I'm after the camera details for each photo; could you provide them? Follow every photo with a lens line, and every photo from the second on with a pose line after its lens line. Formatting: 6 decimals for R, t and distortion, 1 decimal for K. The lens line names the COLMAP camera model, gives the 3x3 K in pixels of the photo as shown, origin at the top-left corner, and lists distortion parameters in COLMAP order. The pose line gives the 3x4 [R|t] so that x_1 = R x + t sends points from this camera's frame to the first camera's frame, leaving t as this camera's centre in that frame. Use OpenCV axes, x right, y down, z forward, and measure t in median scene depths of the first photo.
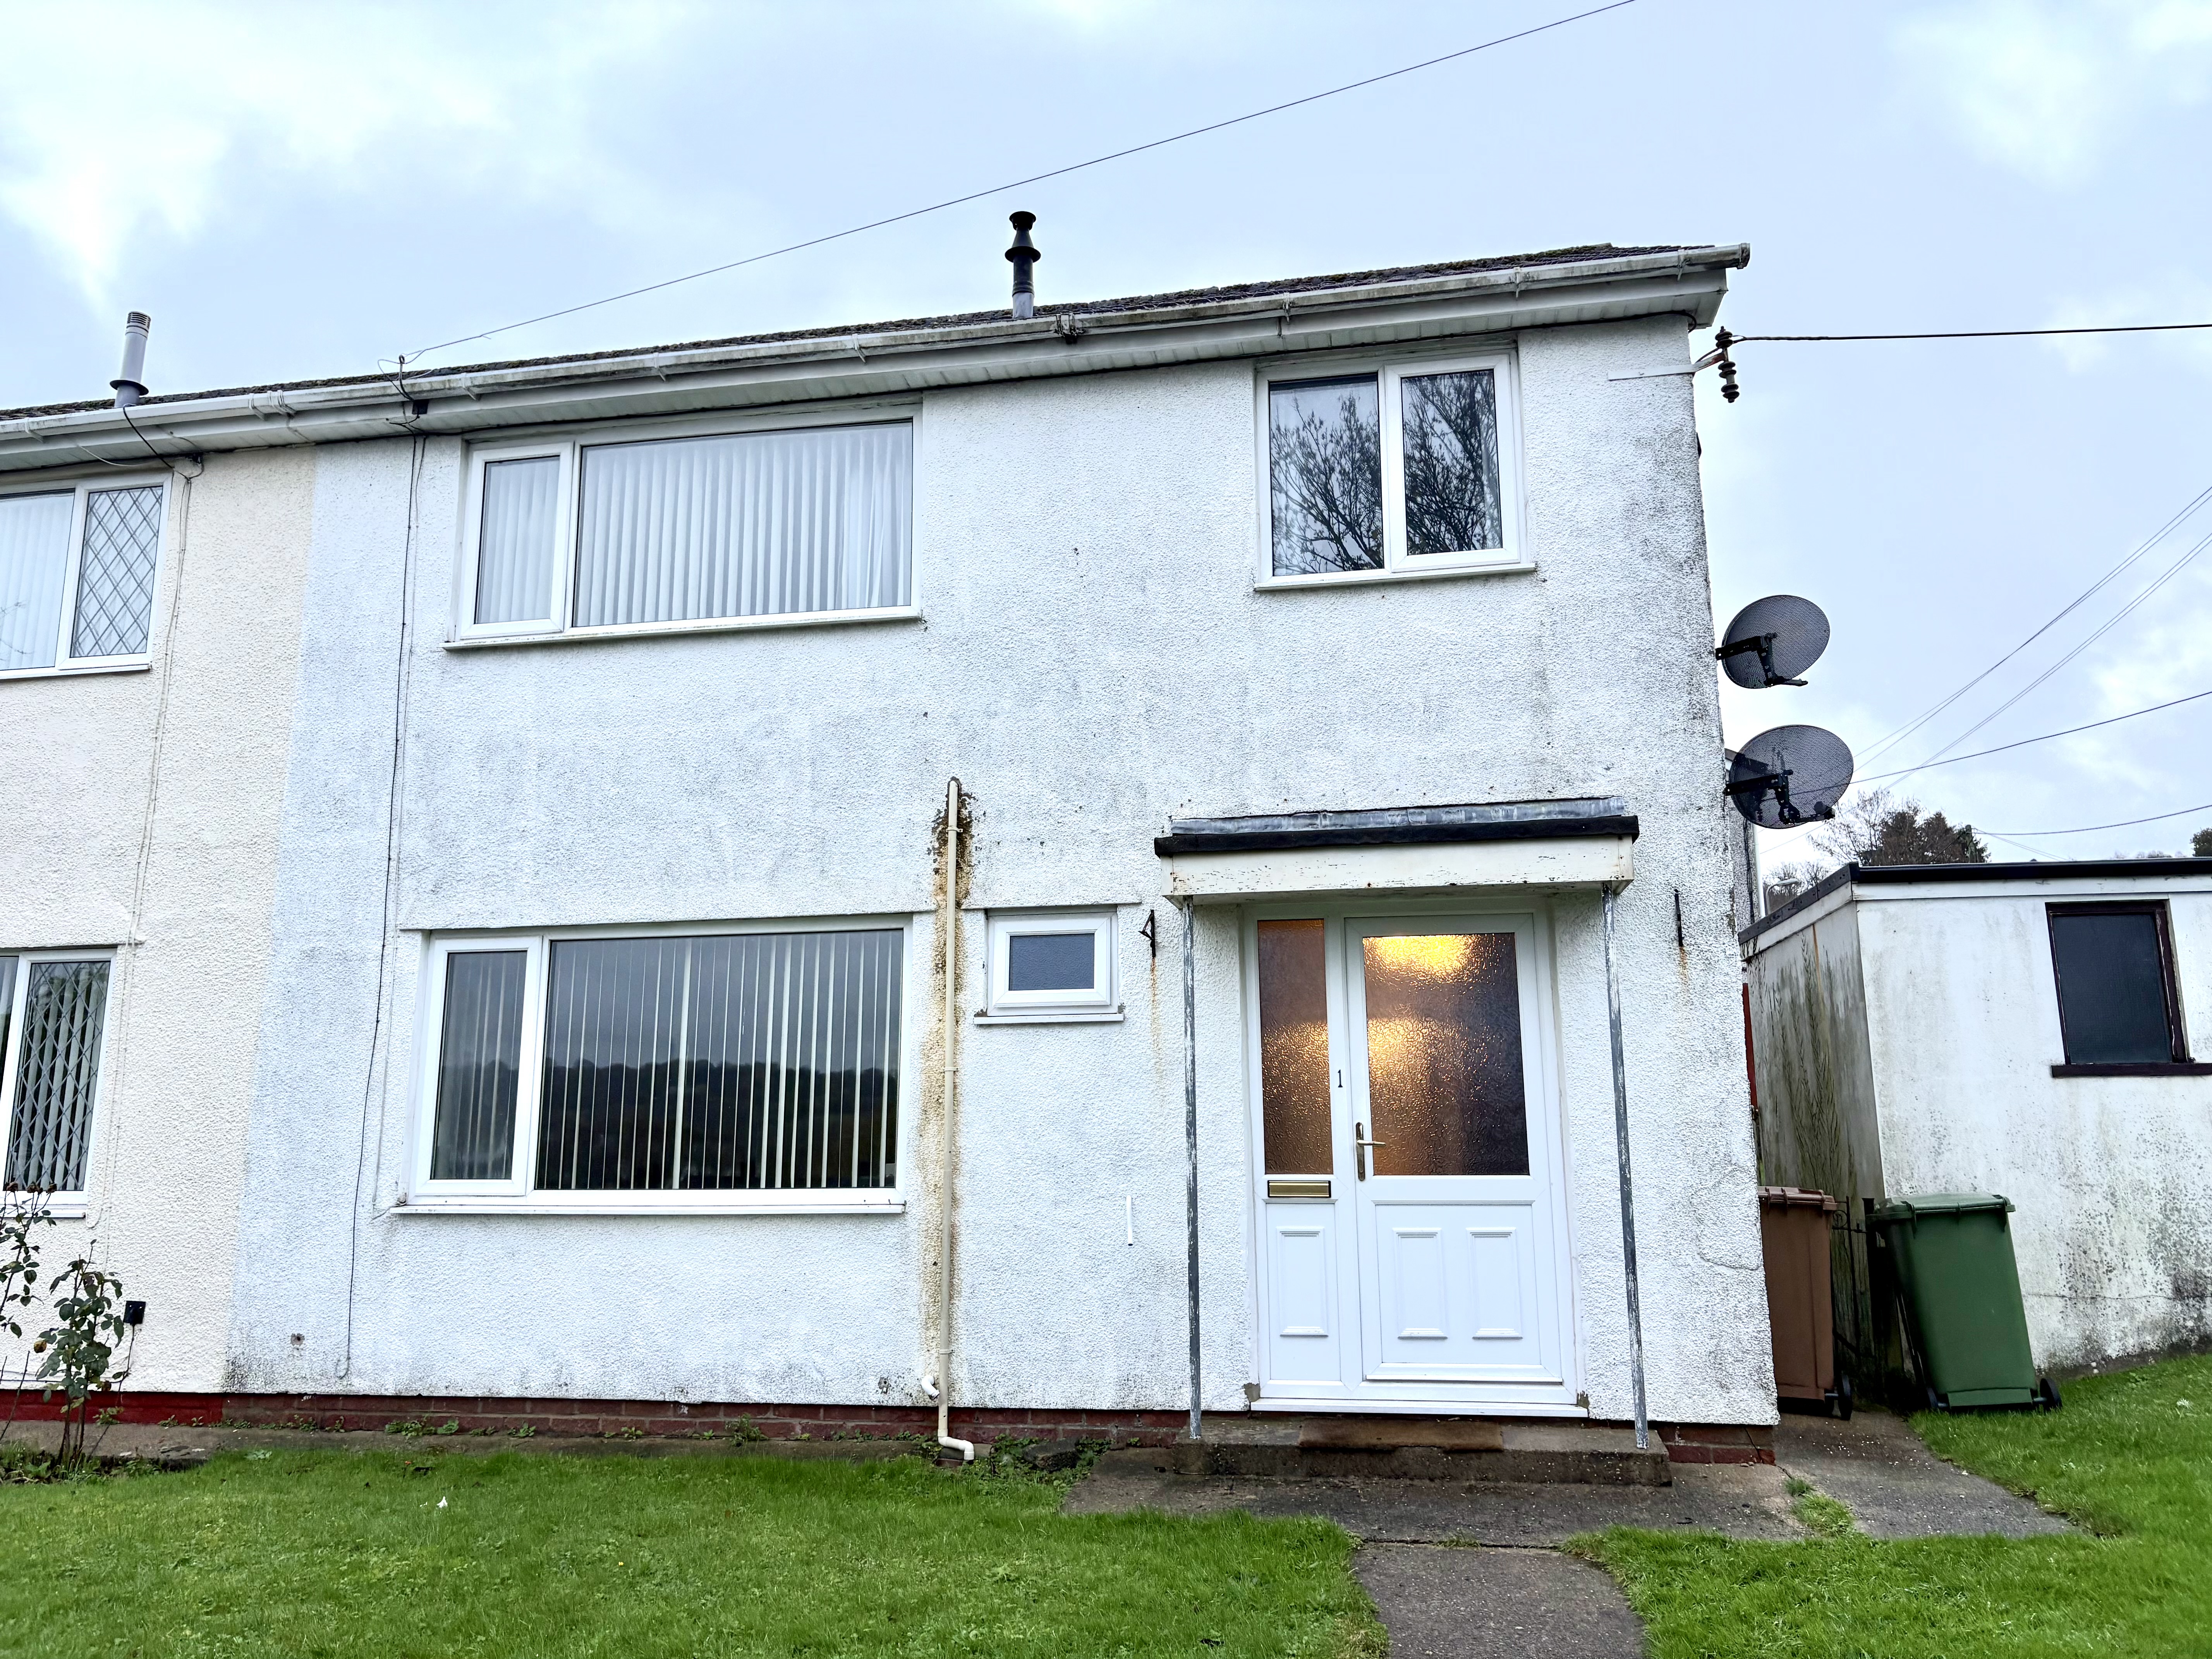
lens RADIAL K [[1681.6, 0, 1104.5], [0, 1681.6, 814.1], [0, 0, 1]] dist [0.041655, -0.036387]
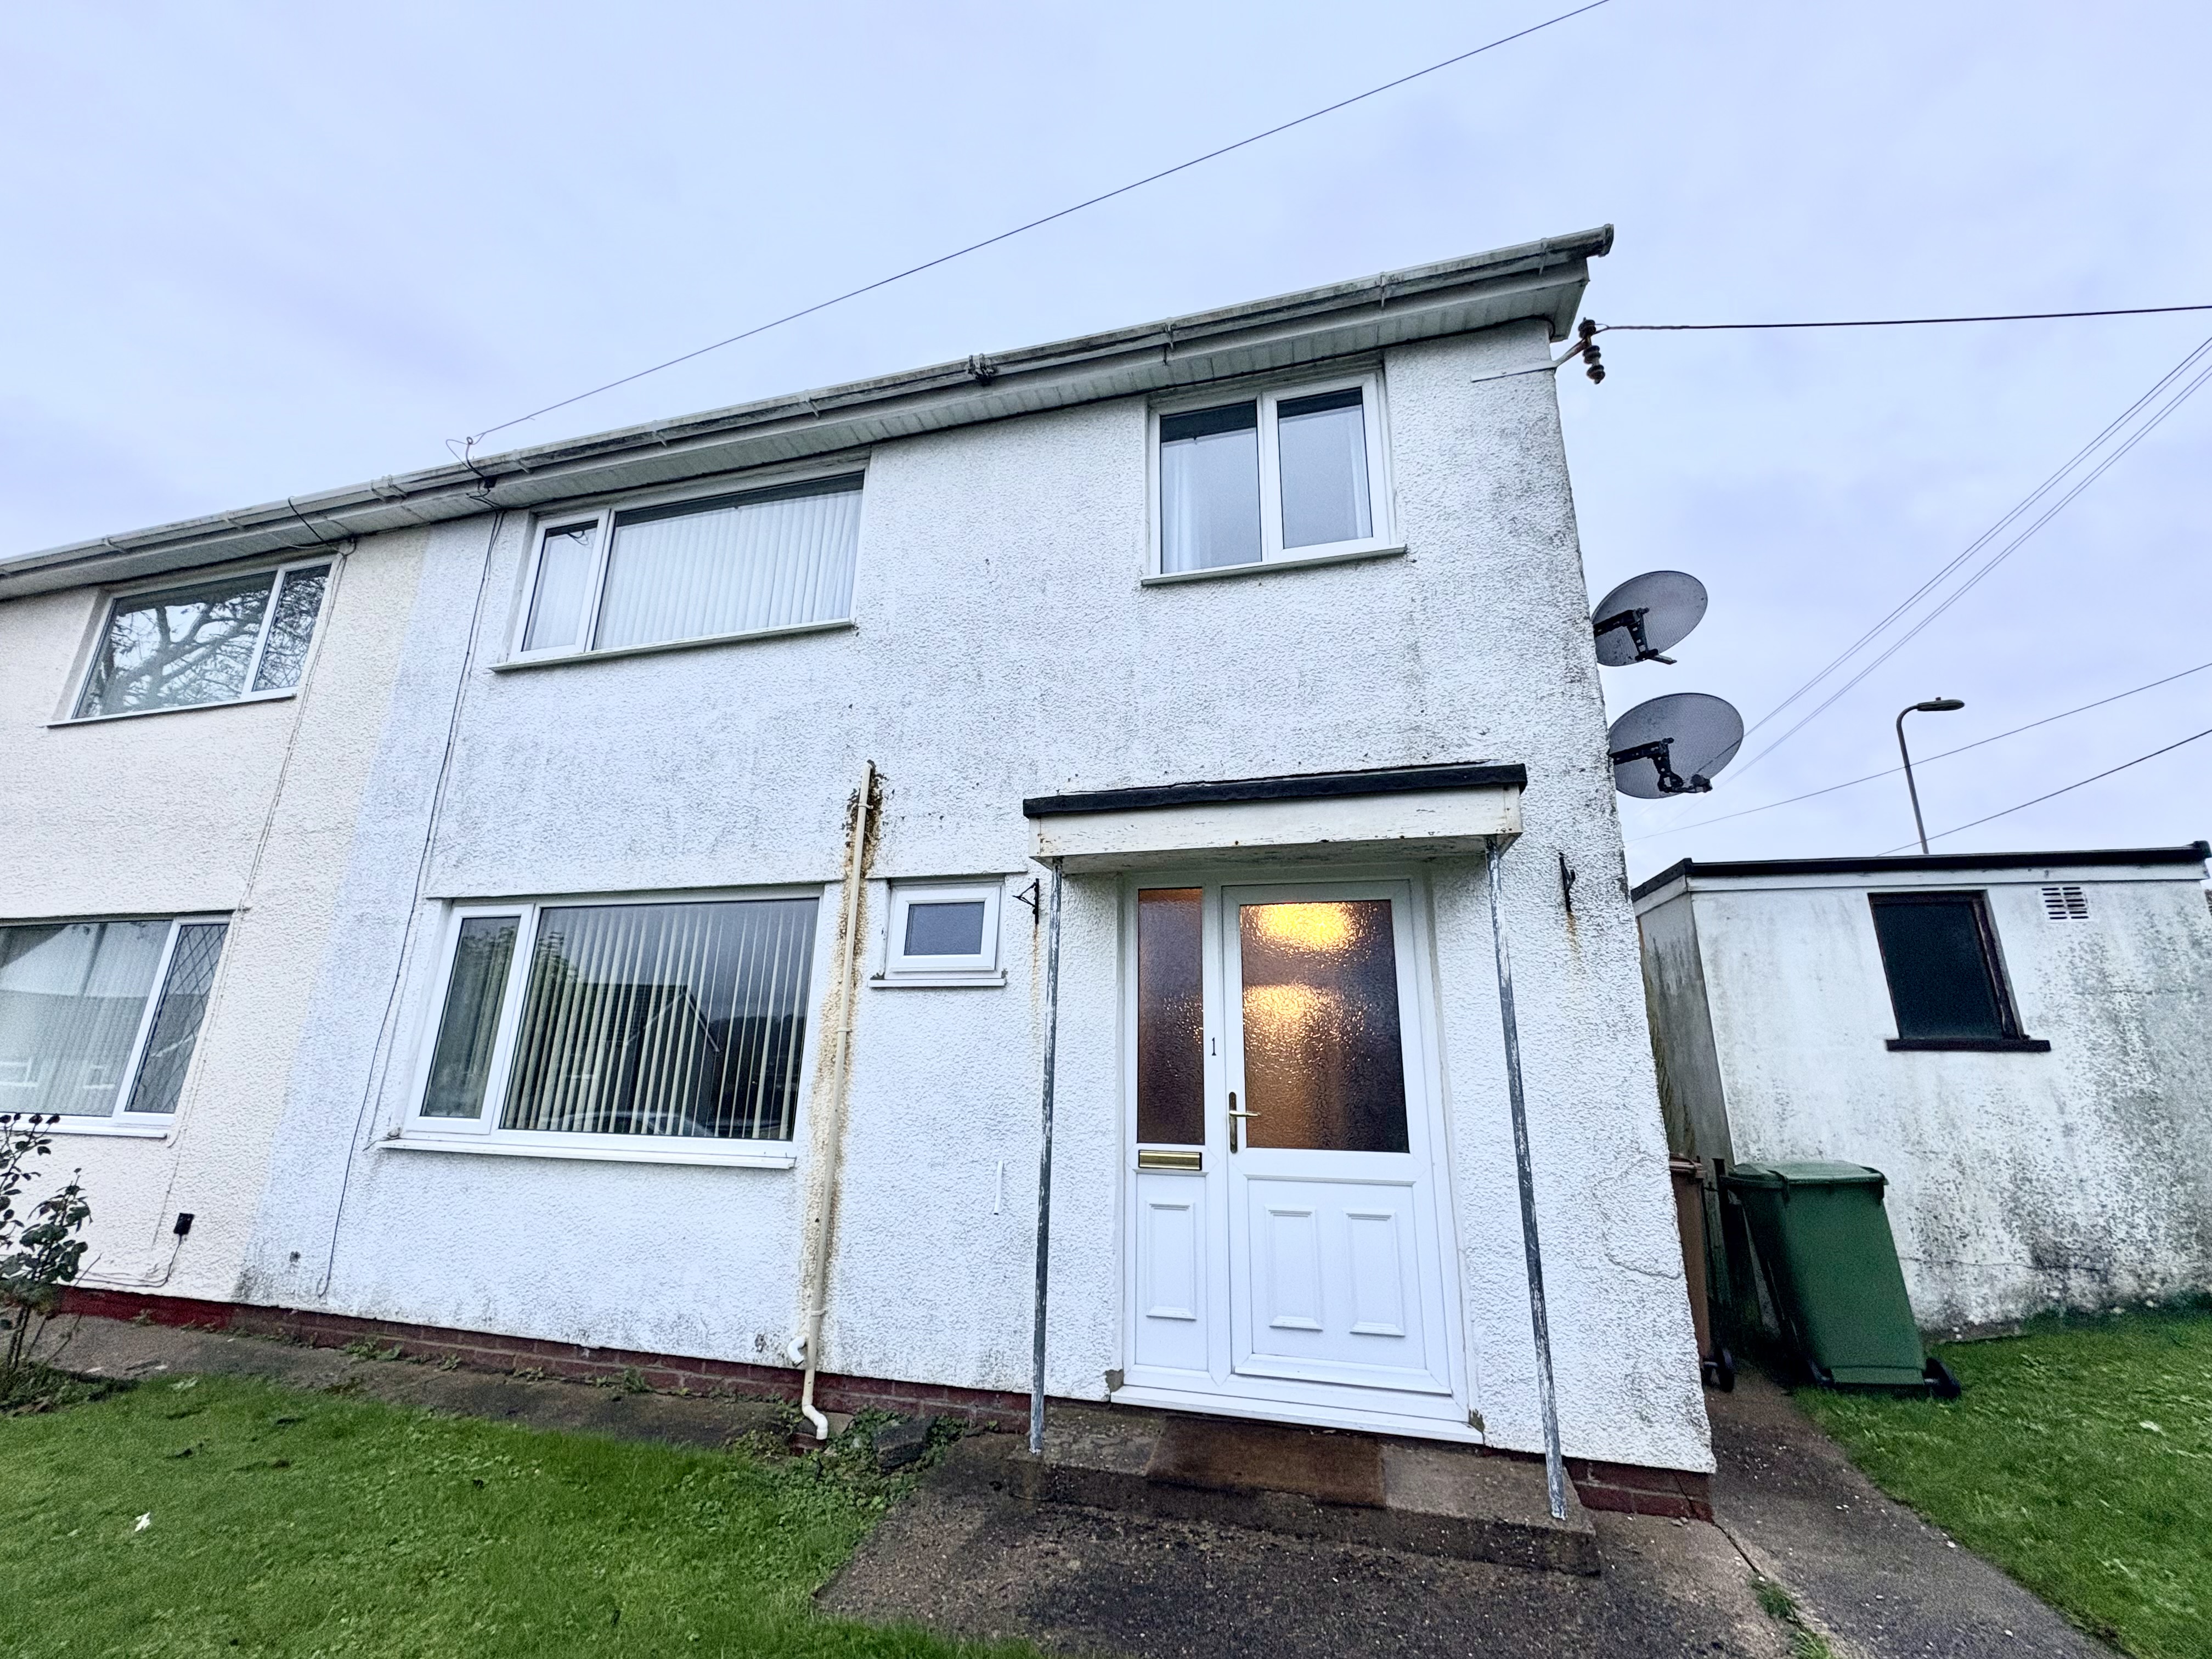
lens RADIAL K [[880.5, 0, 1104.0], [0, 880.5, 825.9], [0, 0, 1]] dist [-0.000279, 0.000037]
pose [[0.997332, 0.001778, -0.072981, 0.106418], [-0.006787, 0.997632, -0.068444, 0.060075], [0.072687, 0.068756, 0.994982, 0.443908]]
